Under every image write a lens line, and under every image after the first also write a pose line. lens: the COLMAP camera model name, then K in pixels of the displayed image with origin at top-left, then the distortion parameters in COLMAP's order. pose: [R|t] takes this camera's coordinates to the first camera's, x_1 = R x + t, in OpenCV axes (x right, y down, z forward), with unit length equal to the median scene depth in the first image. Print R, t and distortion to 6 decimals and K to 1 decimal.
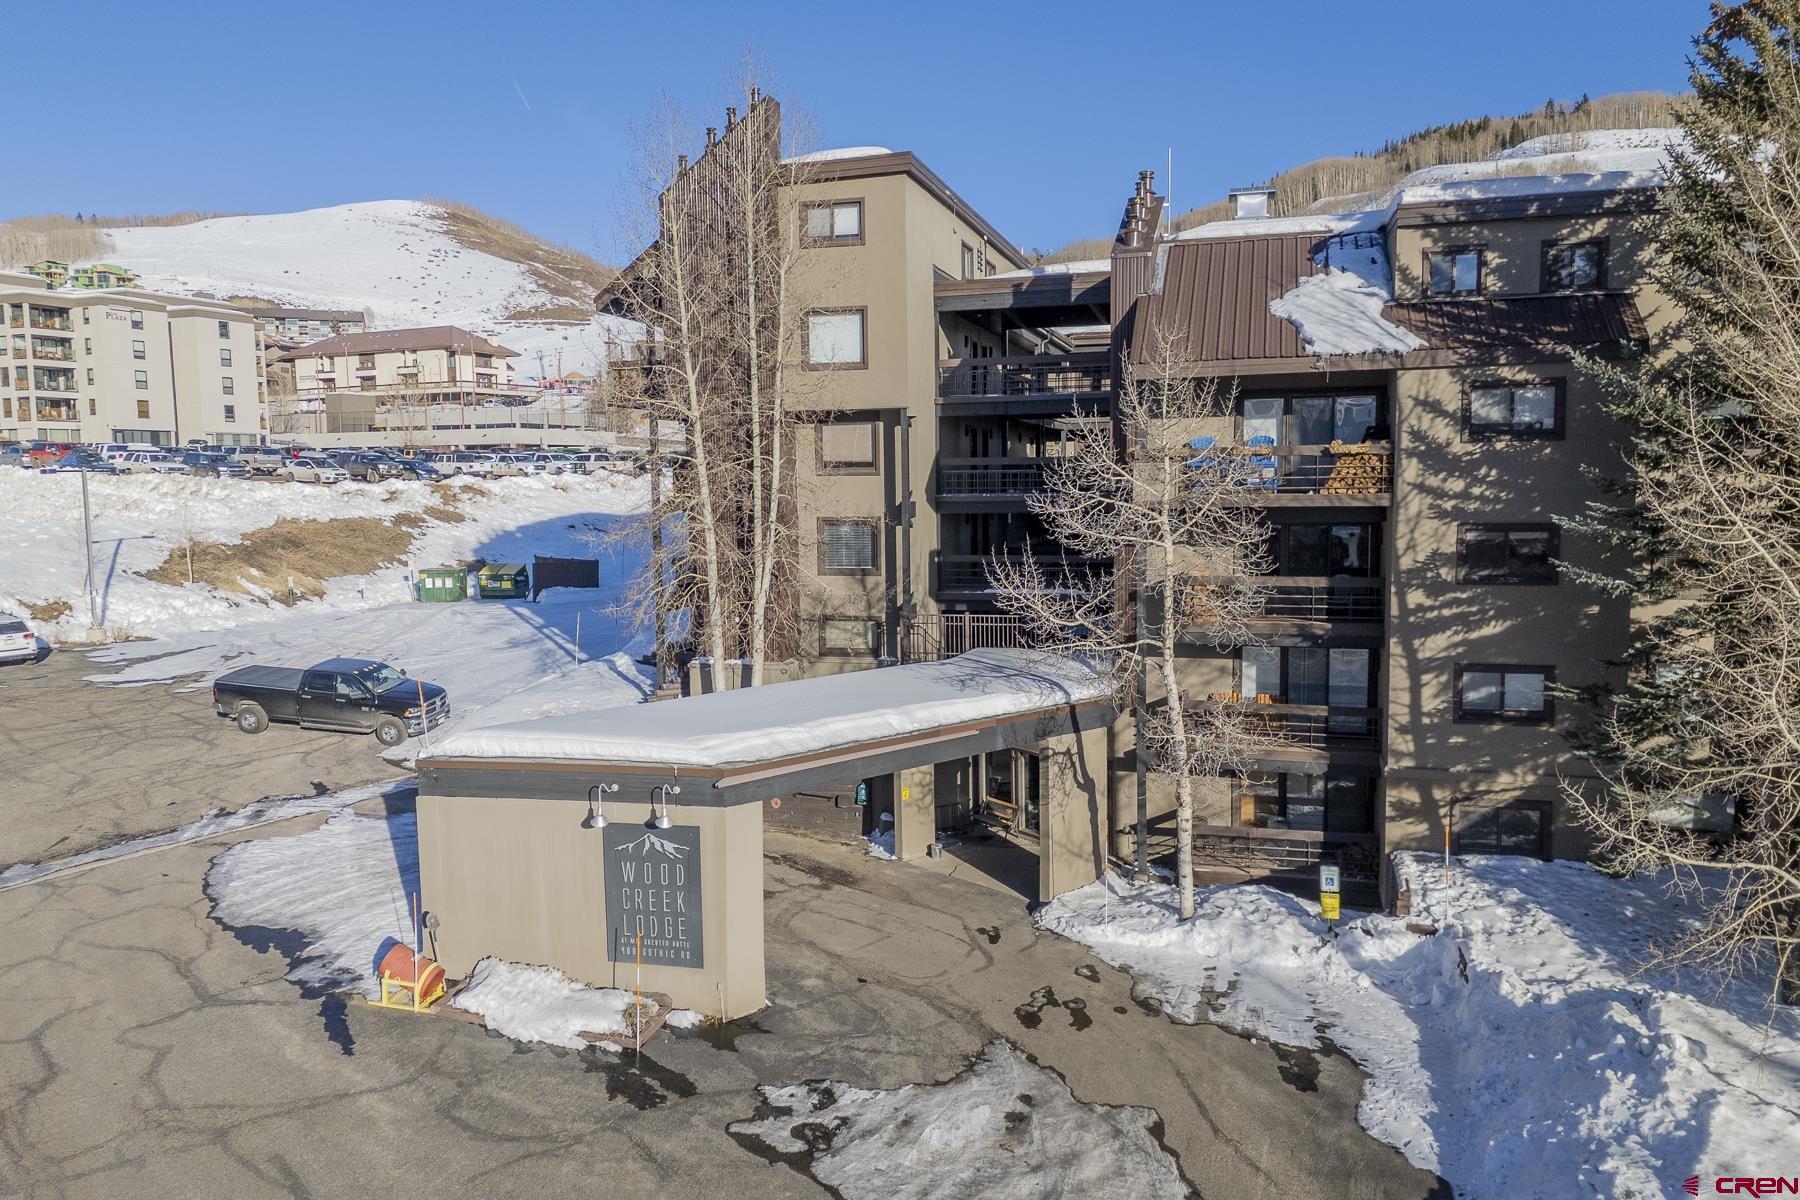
lens RADIAL K [[1316.4, 0, 906.5], [0, 1316.4, 602.3], [0, 0, 1]] dist [0.068151, -0.041007]
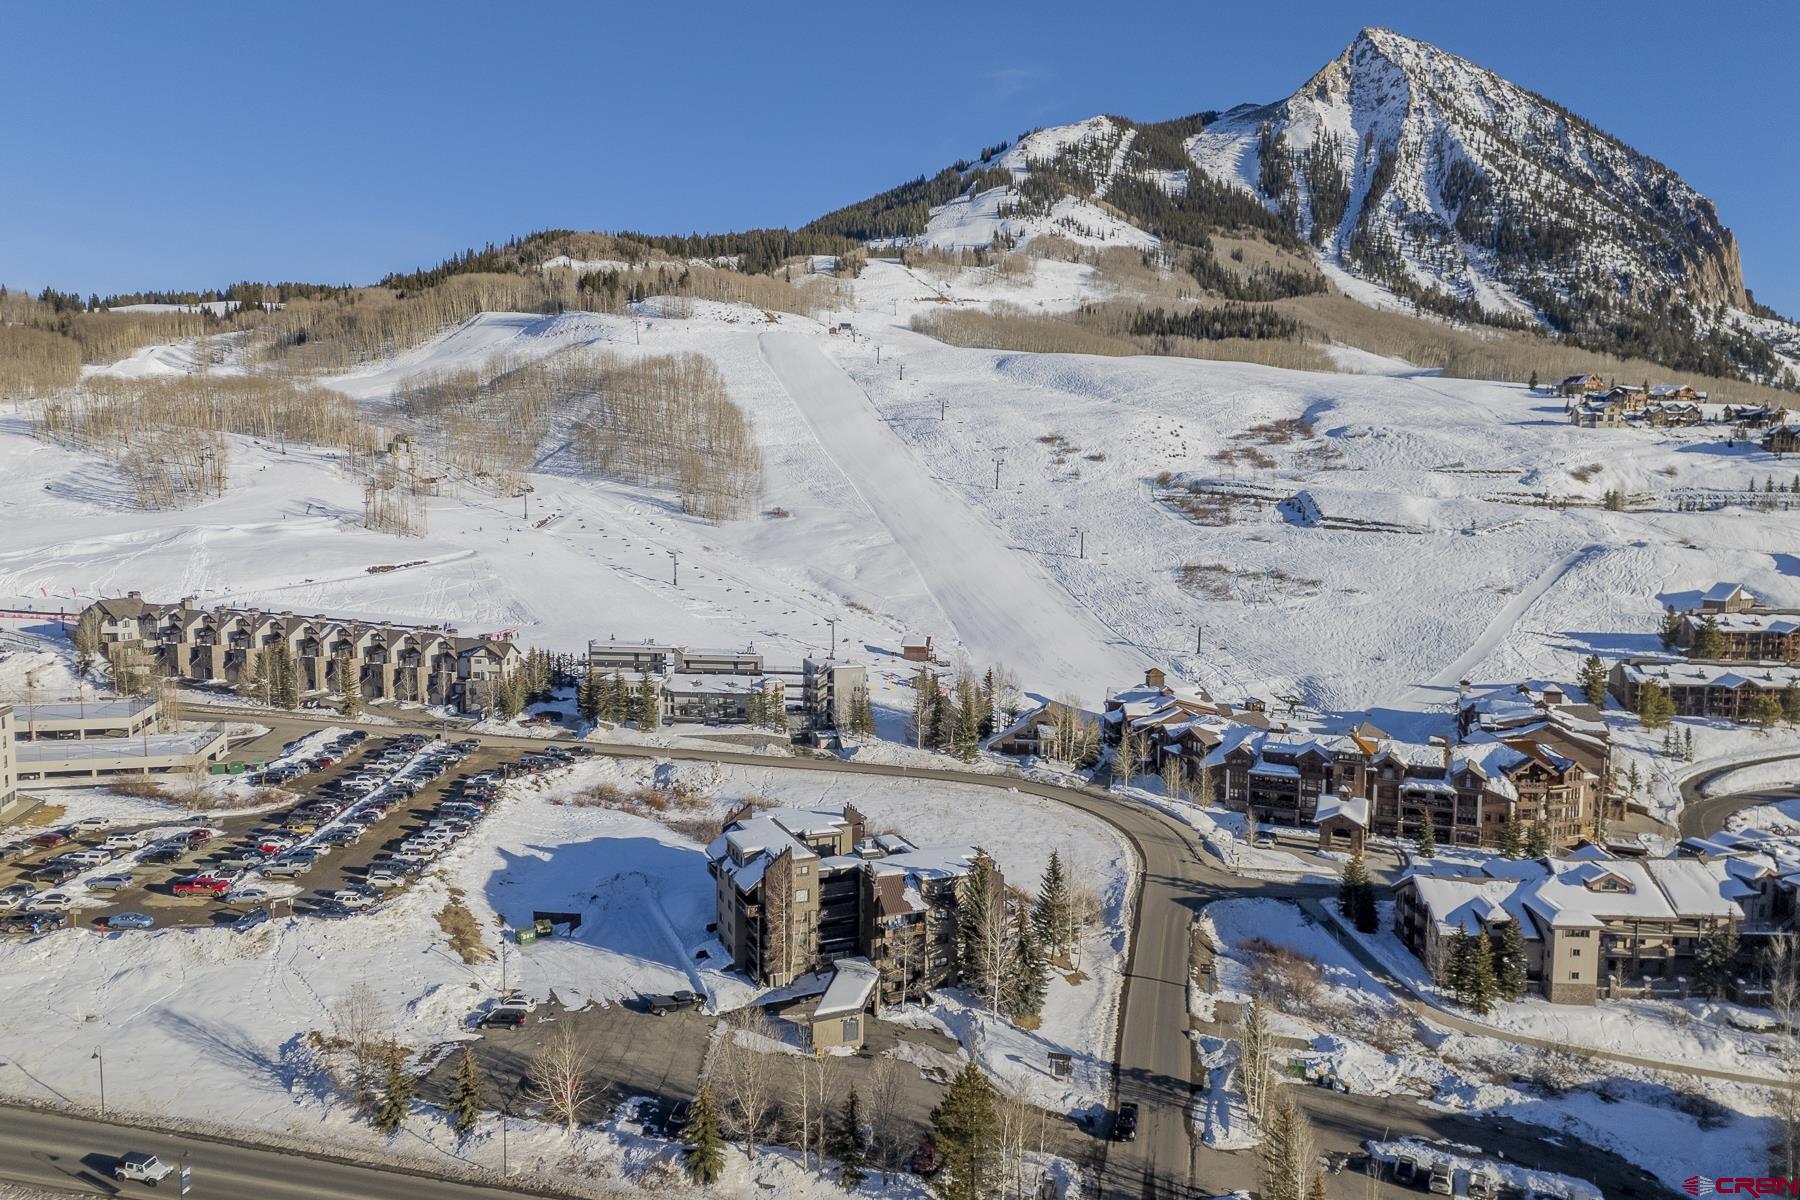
lens RADIAL K [[1316.4, 0, 890.8], [0, 1316.4, 601.8], [0, 0, 1]] dist [0.068151, -0.041007]
pose [[0.795383, -0.044306, 0.604486, -3.279132], [0.042264, 0.998951, 0.017606, -1.673196], [-0.604632, 0.011544, 0.796422, -3.647581]]
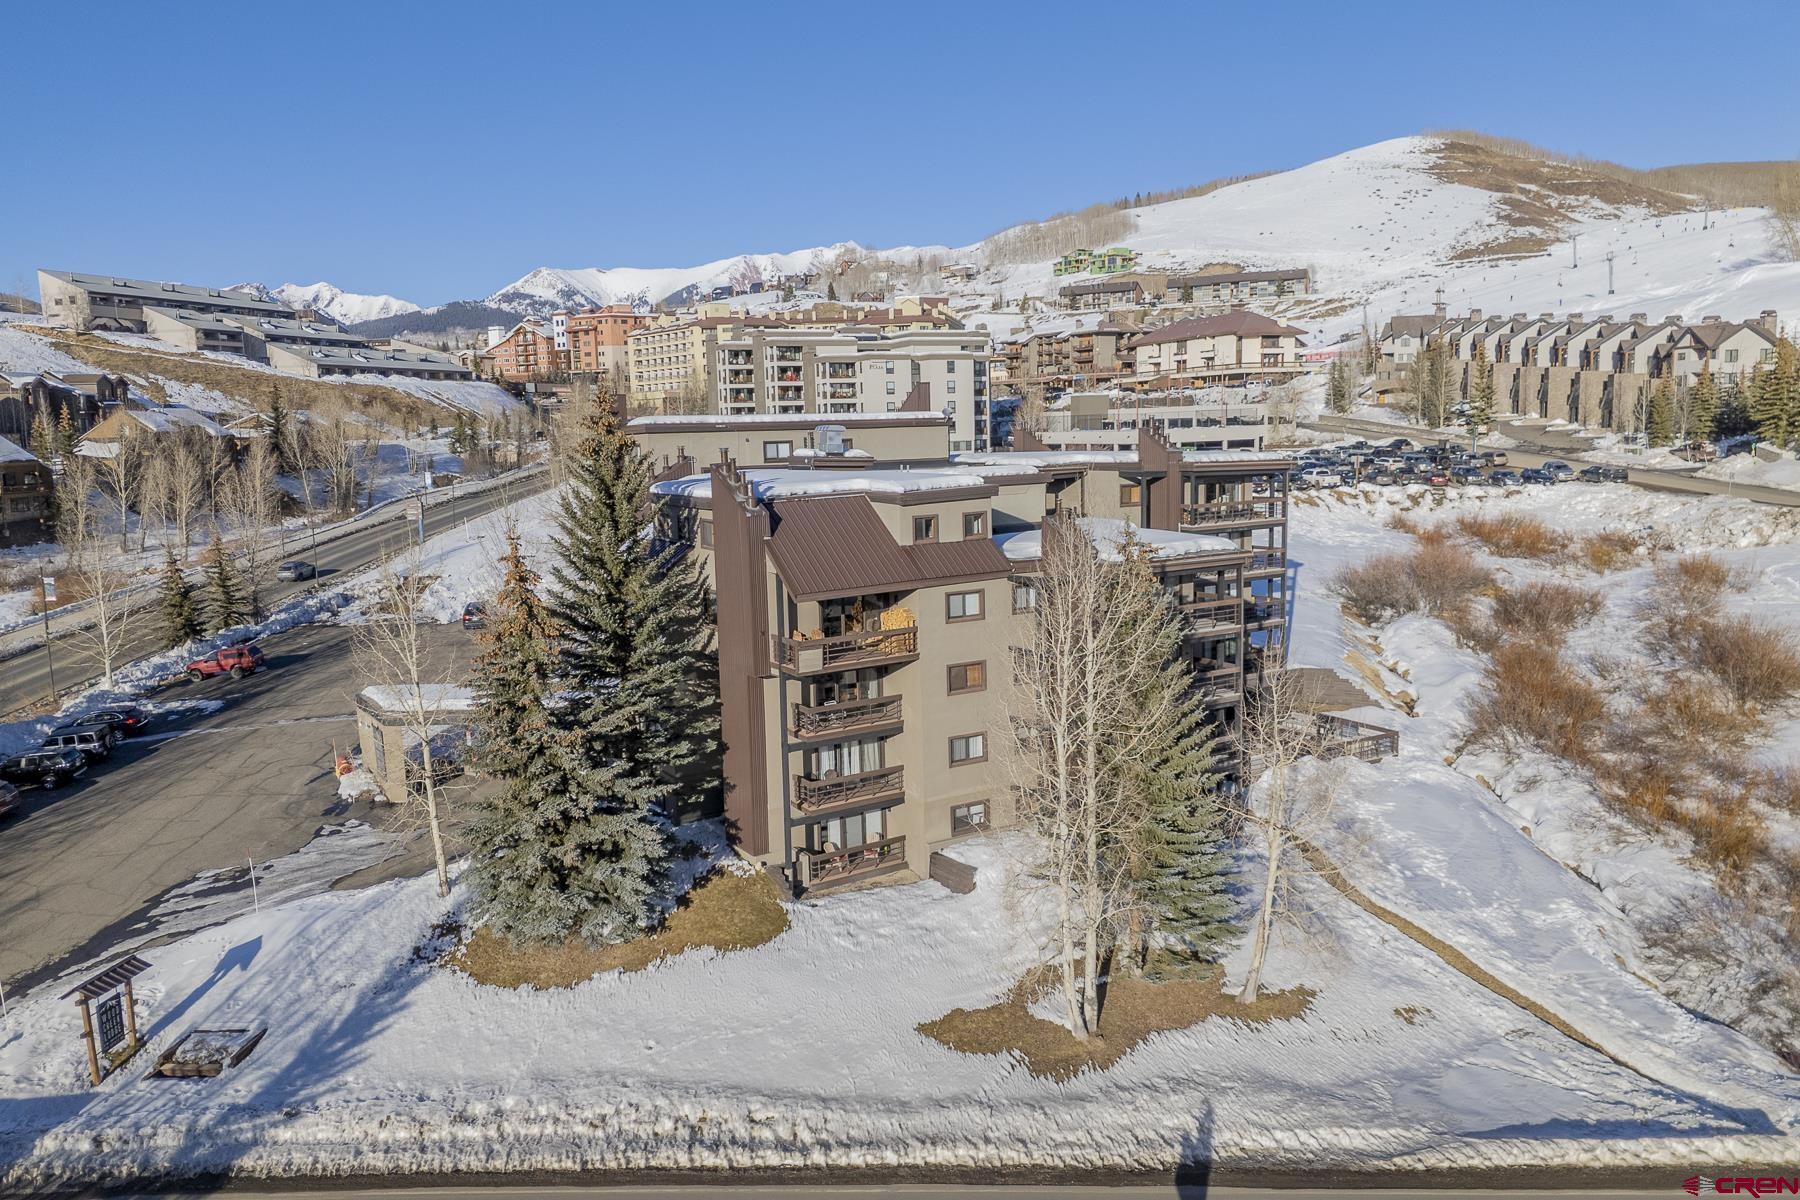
lens RADIAL K [[1316.4, 0, 898.9], [0, 1316.4, 600.9], [0, 0, 1]] dist [0.068151, -0.041007]
pose [[0.731254, 0.086491, -0.676600, 2.106638], [-0.049417, 0.996039, 0.073916, -0.309145], [0.680313, -0.020616, 0.732632, -0.266833]]
